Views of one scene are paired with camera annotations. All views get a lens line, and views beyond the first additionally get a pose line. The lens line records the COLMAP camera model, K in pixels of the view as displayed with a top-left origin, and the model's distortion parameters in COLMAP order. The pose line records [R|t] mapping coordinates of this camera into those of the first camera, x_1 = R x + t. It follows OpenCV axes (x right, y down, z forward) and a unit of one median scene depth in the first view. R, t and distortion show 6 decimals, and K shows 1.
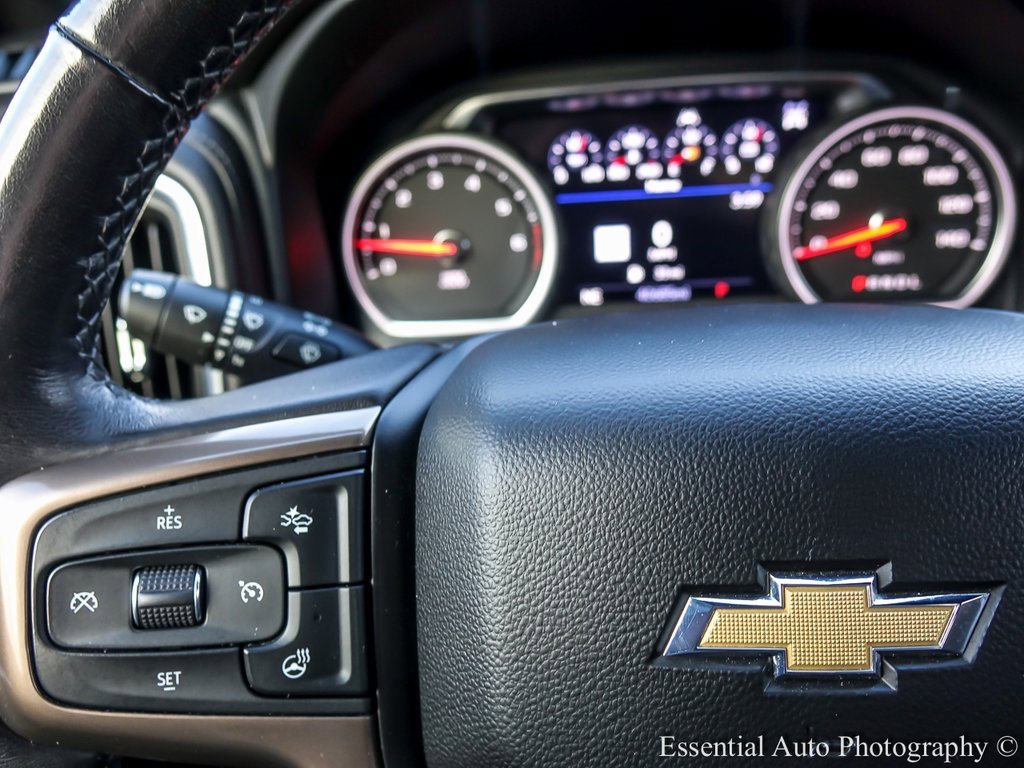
lens RADIAL K [[784.7, 0, 513.4], [0, 784.7, 374.4], [0, 0, 1]] dist [0.000037, -0.004422]
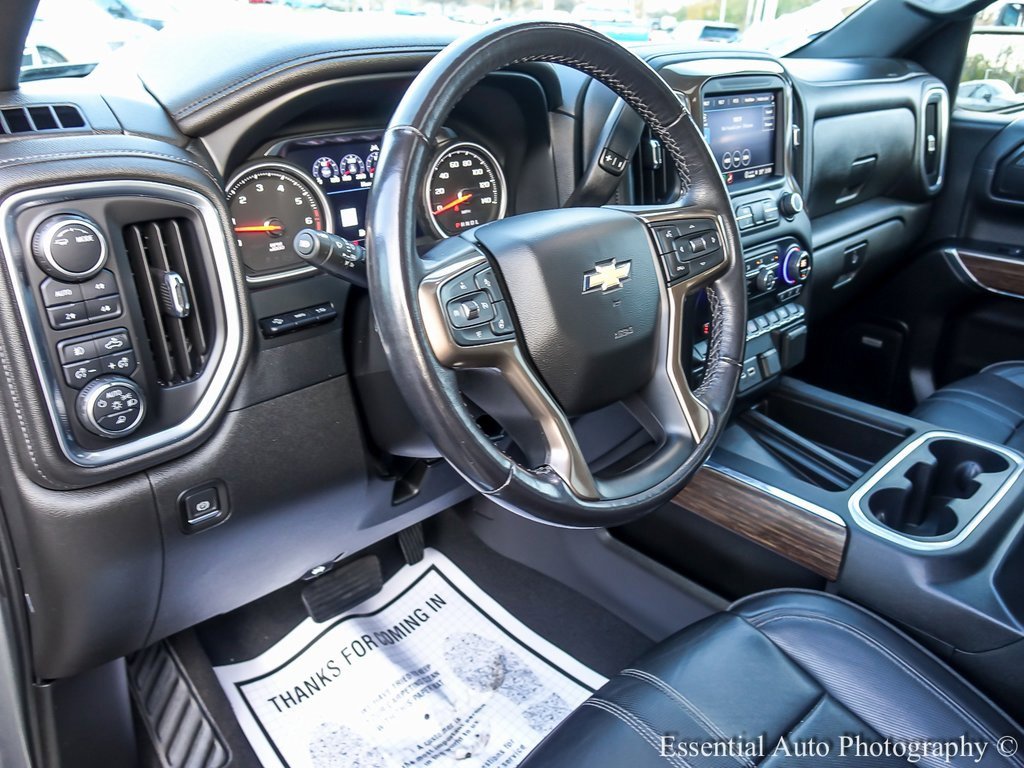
lens RADIAL K [[784.7, 0, 513.4], [0, 784.7, 374.4], [0, 0, 1]] dist [0.000037, -0.004422]
pose [[0.658883, -0.226158, 0.717444, -1.053847], [0.236841, 0.967600, 0.087505, 0.120506], [-0.713989, 0.112265, 0.691098, -0.501516]]
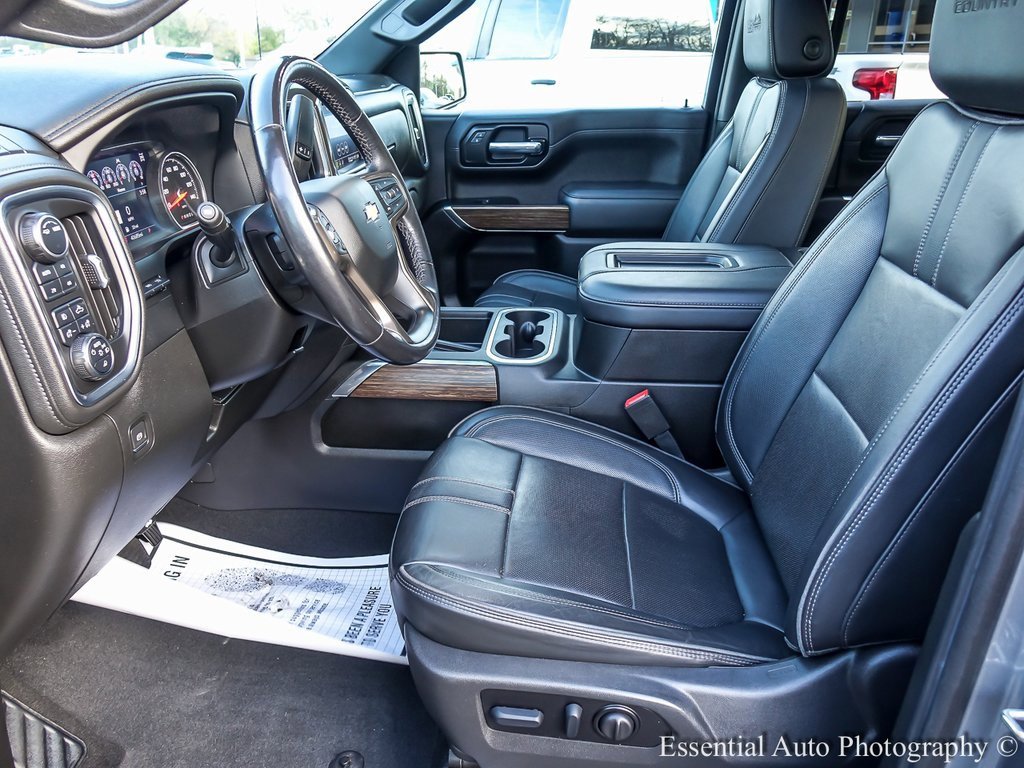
lens RADIAL K [[784.7, 0, 513.4], [0, 784.7, 374.4], [0, 0, 1]] dist [0.000037, -0.004422]
pose [[0.016695, -0.311578, 0.950074, -2.201256], [0.400666, 0.872664, 0.279150, 0.051764], [-0.916072, 0.376002, 0.139408, -0.174030]]
